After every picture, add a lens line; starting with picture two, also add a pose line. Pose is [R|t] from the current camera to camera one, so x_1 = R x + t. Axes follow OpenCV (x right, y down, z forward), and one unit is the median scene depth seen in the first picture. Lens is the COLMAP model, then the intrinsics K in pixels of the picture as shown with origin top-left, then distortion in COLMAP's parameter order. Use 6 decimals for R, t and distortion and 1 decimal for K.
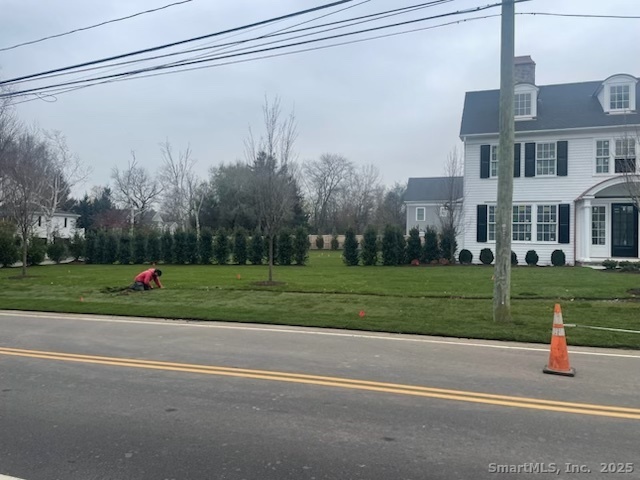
lens RADIAL K [[480.6, 0, 319.1], [0, 480.6, 234.8], [0, 0, 1]] dist [0.084739, -0.100375]
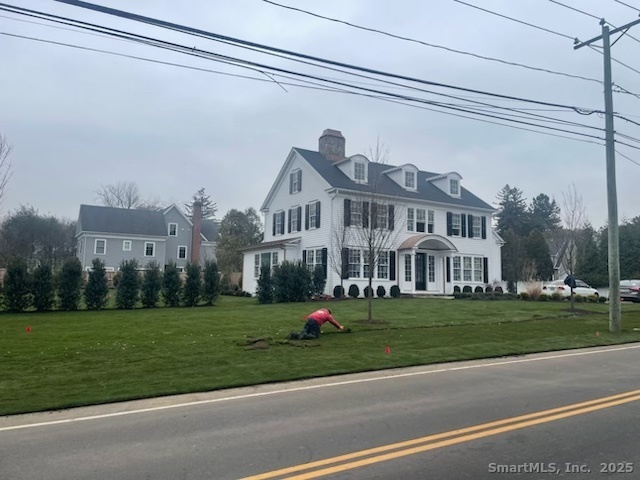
lens RADIAL K [[480.6, 0, 329.0], [0, 480.6, 231.0], [0, 0, 1]] dist [0.084739, -0.100375]
pose [[0.625260, 0.080497, 0.776254, -0.643782], [-0.017485, 0.995861, -0.089186, 0.003288], [-0.780220, 0.042192, 0.624080, 0.301062]]
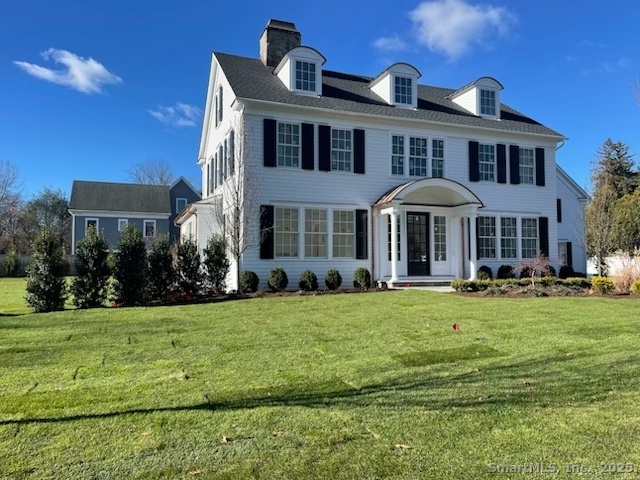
lens RADIAL K [[480.6, 0, 324.2], [0, 480.6, 243.4], [0, 0, 1]] dist [0.084739, -0.100375]
pose [[0.759126, 0.011203, 0.650848, -0.047578], [0.004749, 0.999730, -0.022748, 0.008274], [-0.650927, 0.020359, 0.758868, 0.449698]]
